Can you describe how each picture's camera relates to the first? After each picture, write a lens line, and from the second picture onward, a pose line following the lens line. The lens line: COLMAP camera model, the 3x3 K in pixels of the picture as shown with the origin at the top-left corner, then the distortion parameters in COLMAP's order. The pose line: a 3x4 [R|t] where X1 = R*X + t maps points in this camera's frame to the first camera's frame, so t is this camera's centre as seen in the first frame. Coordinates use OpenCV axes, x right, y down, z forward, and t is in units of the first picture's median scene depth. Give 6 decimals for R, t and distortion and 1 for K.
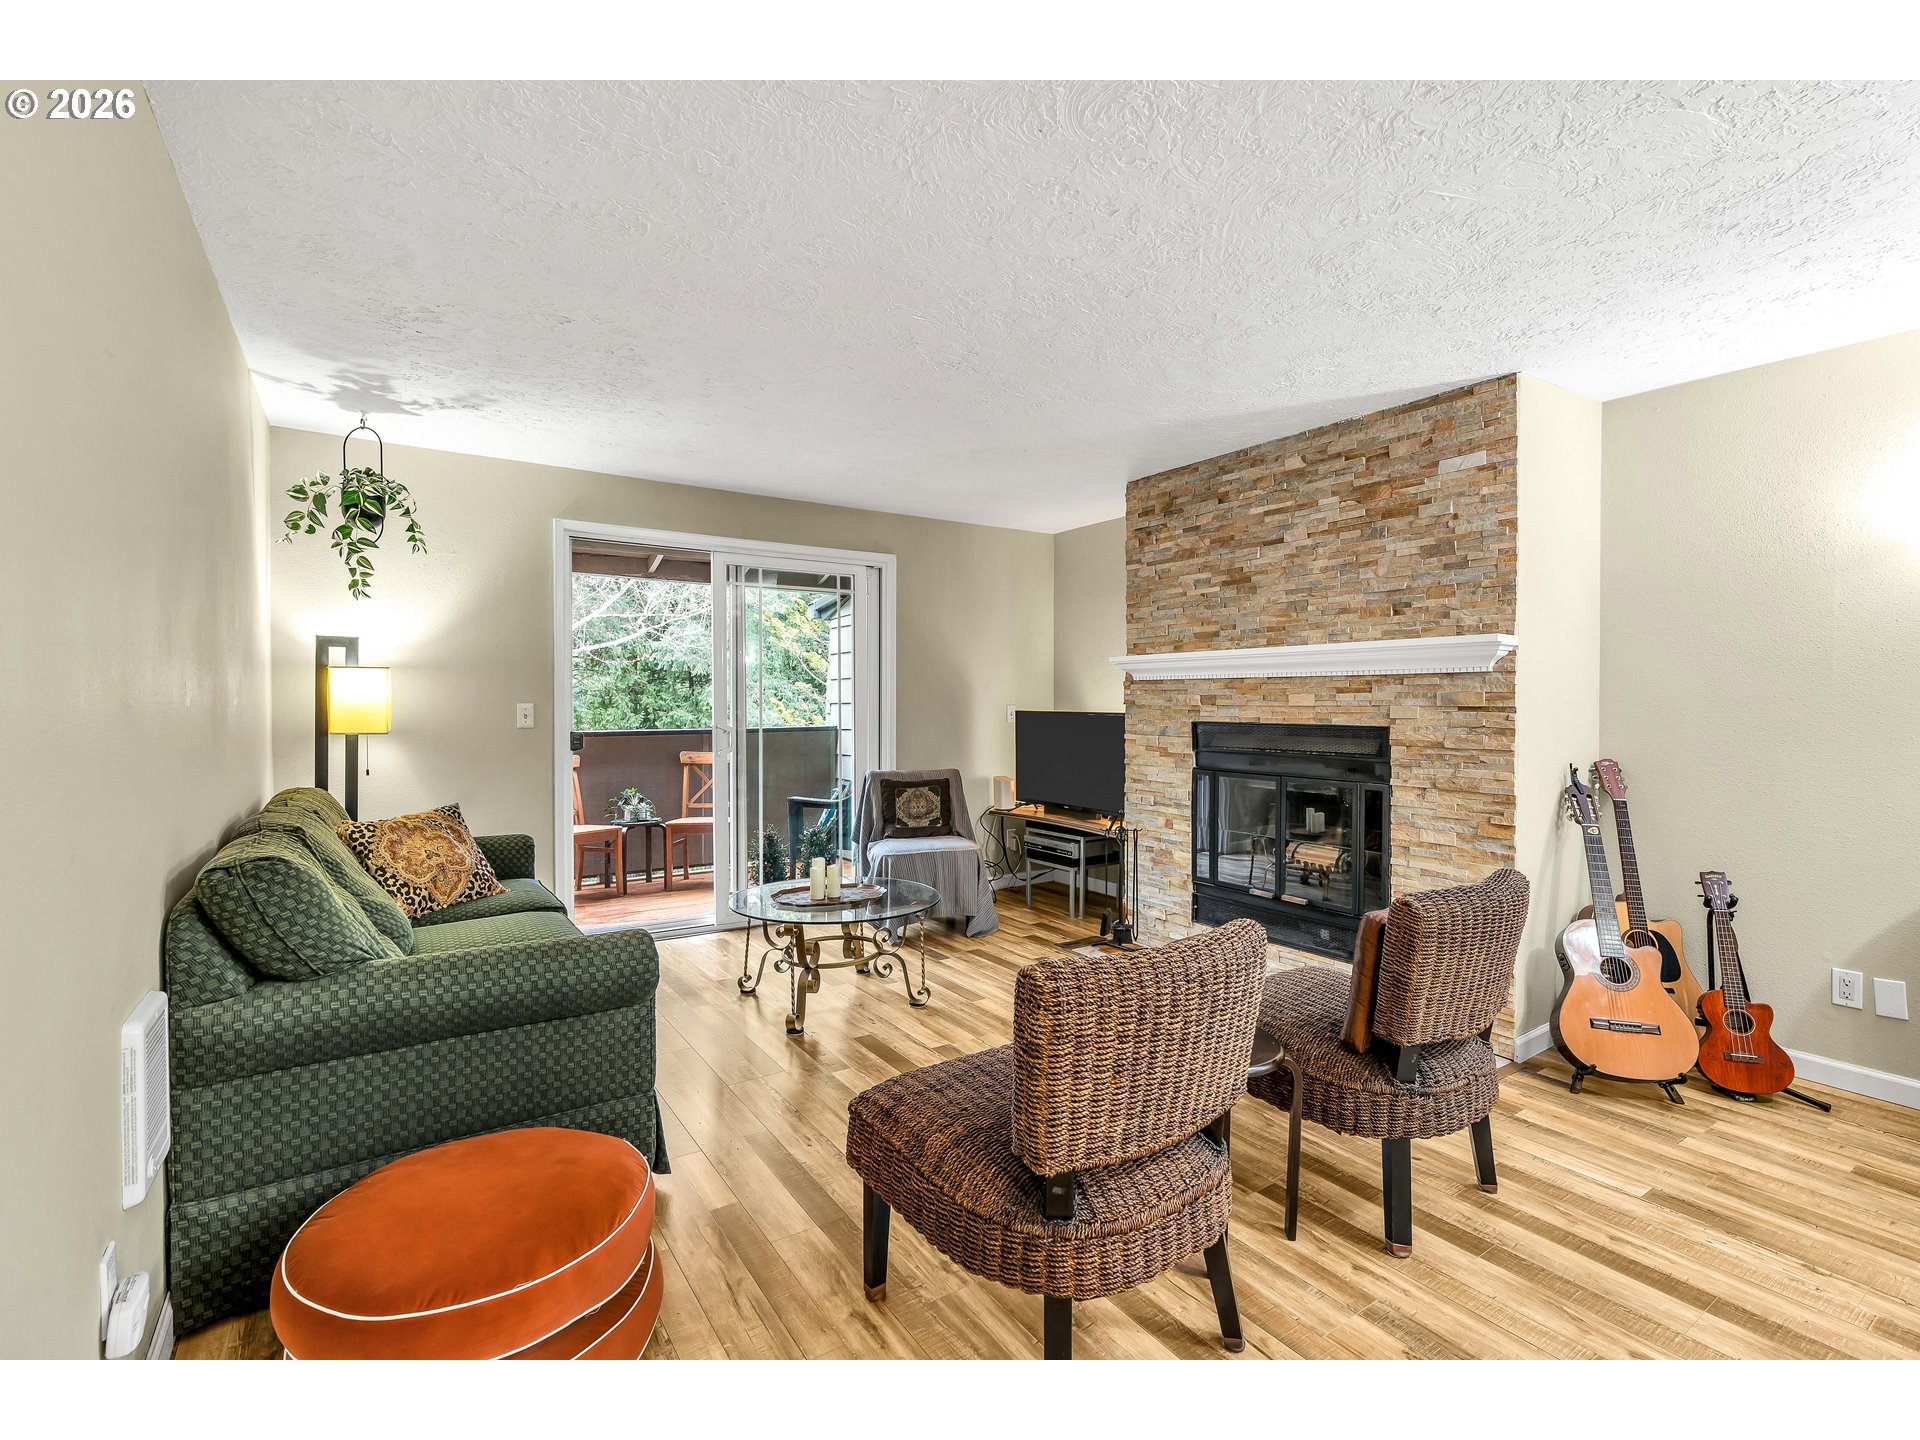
lens RADIAL K [[893.3, 0, 962.8], [0, 893.3, 718.2], [0, 0, 1]] dist [-0.006892, 0.000256]
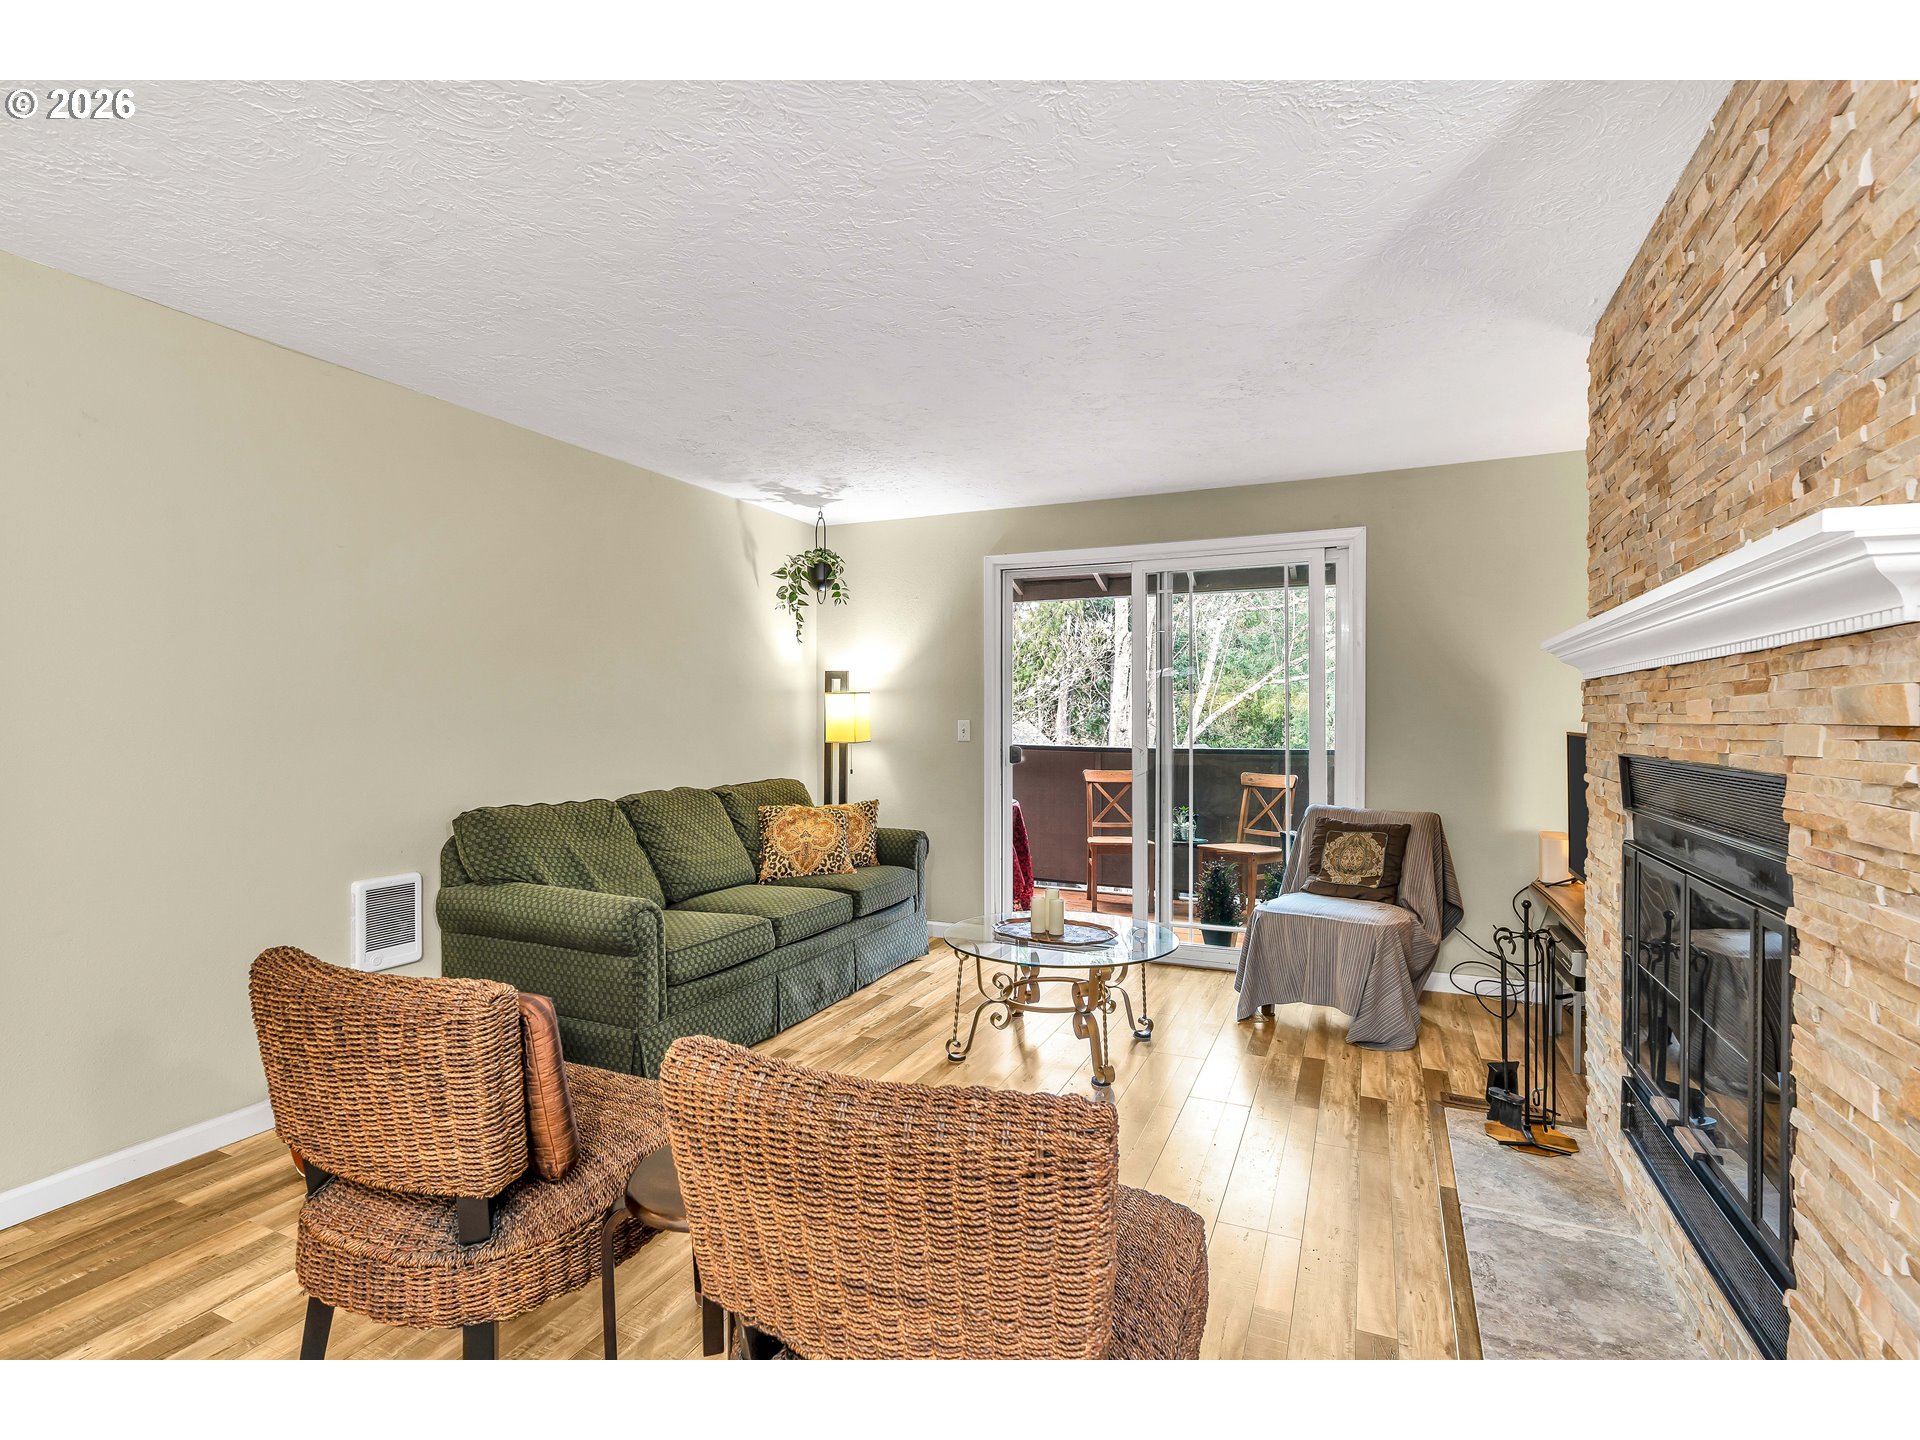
lens RADIAL K [[893.3, 0, 962.8], [0, 893.3, 718.2], [0, 0, 1]] dist [-0.006892, 0.000256]
pose [[0.531307, -0.001679, -0.847178, 0.624300], [-0.016569, 0.999786, -0.012373, -0.005797], [0.847017, 0.020610, 0.531166, 0.478683]]
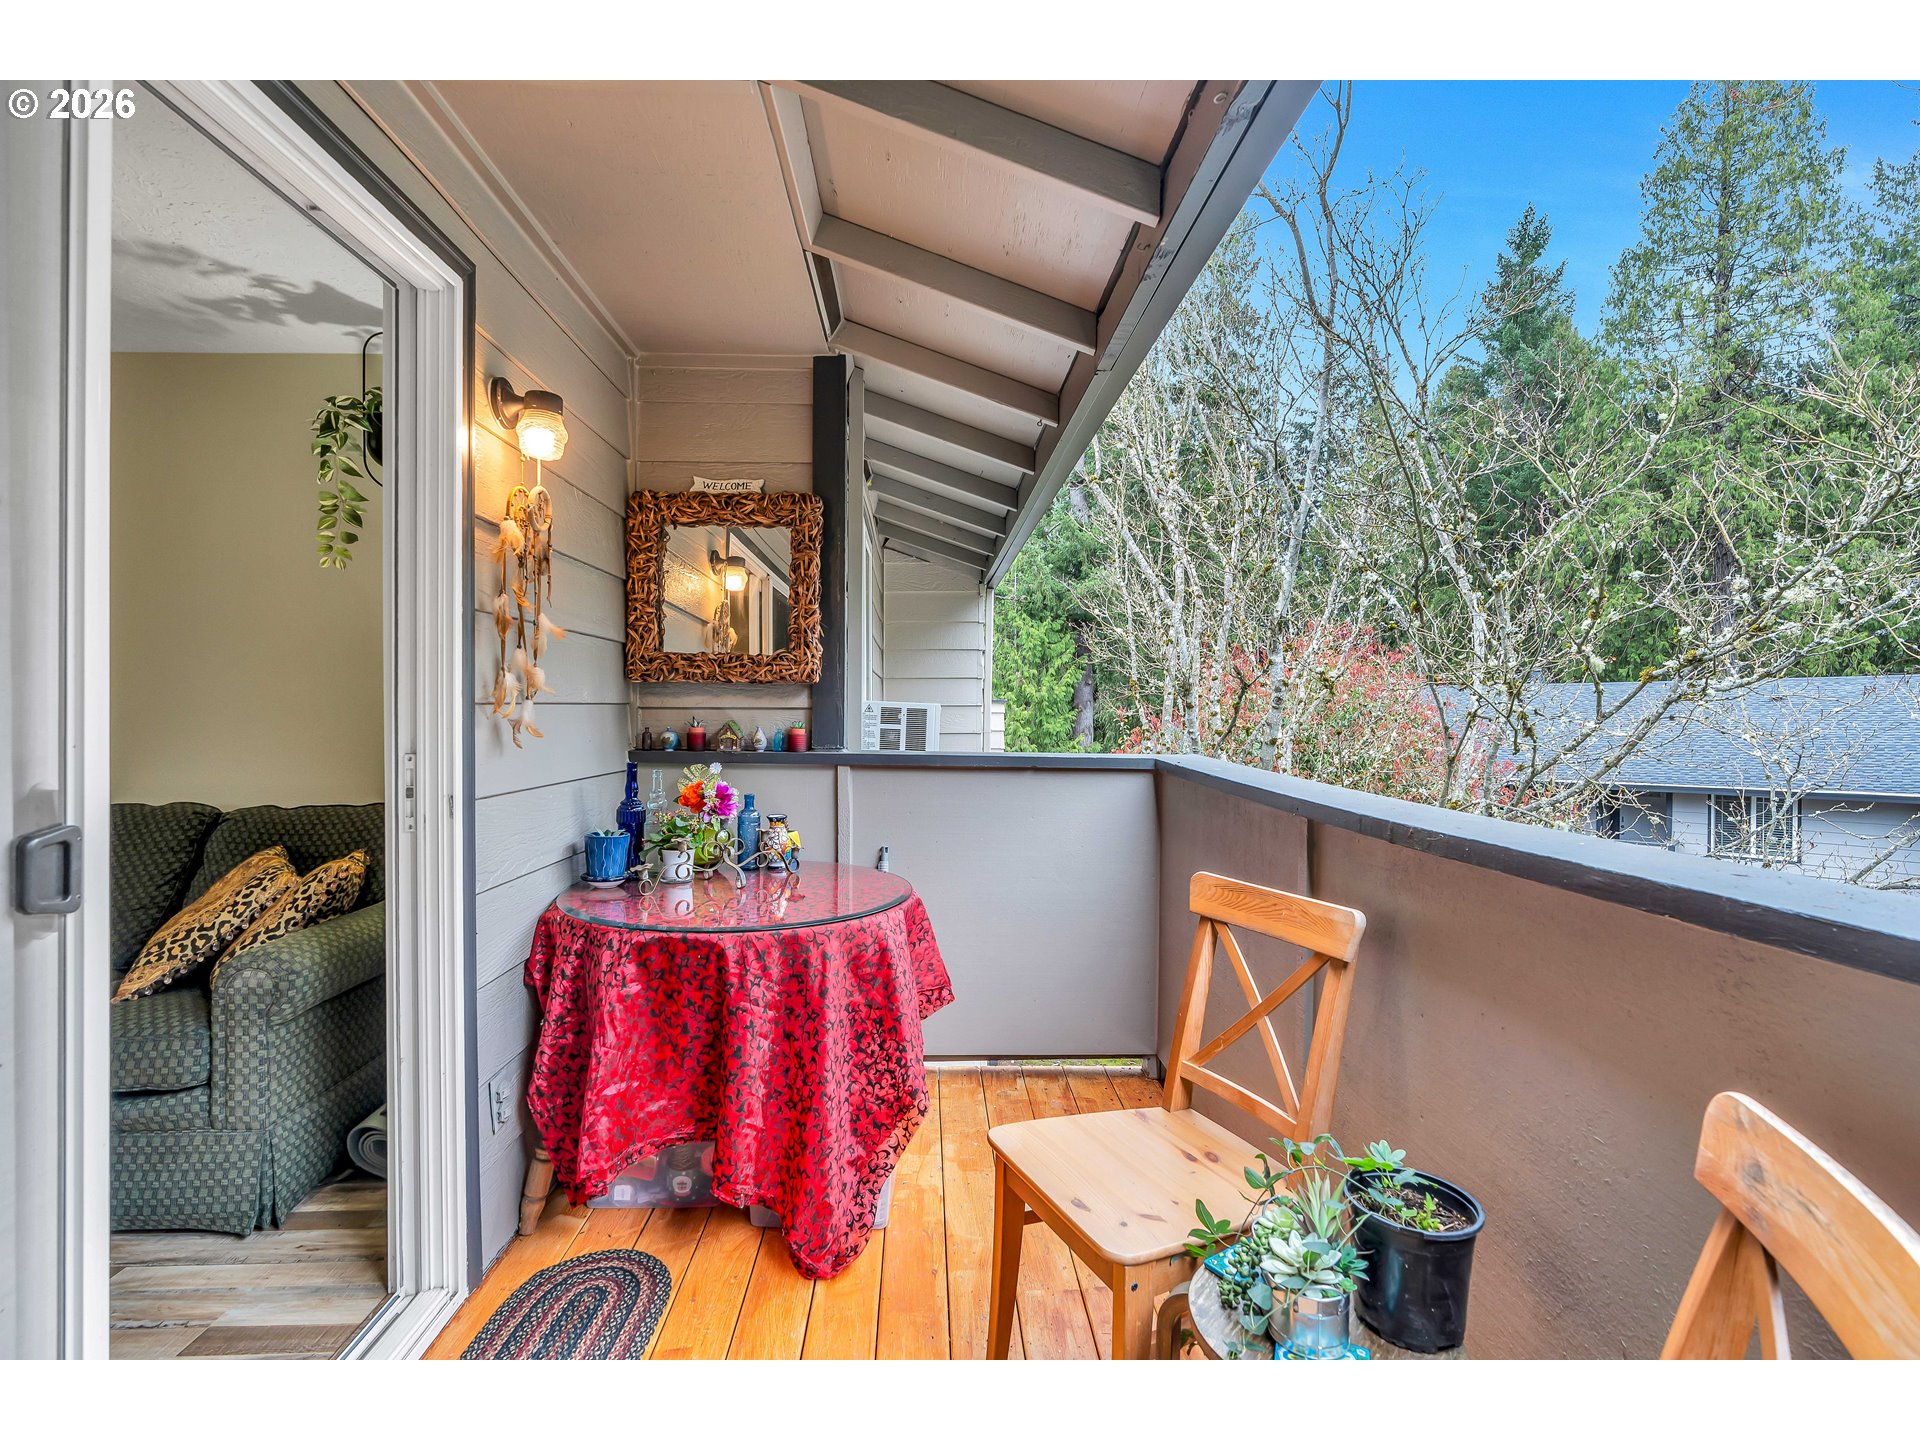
lens RADIAL K [[893.3, 0, 962.8], [0, 893.3, 718.2], [0, 0, 1]] dist [-0.006892, 0.000256]
pose [[-0.520344, 0.001968, -0.853954, -0.306807], [-0.015715, 0.999806, 0.011880, -0.034825], [0.853812, 0.019602, -0.520212, 1.826590]]
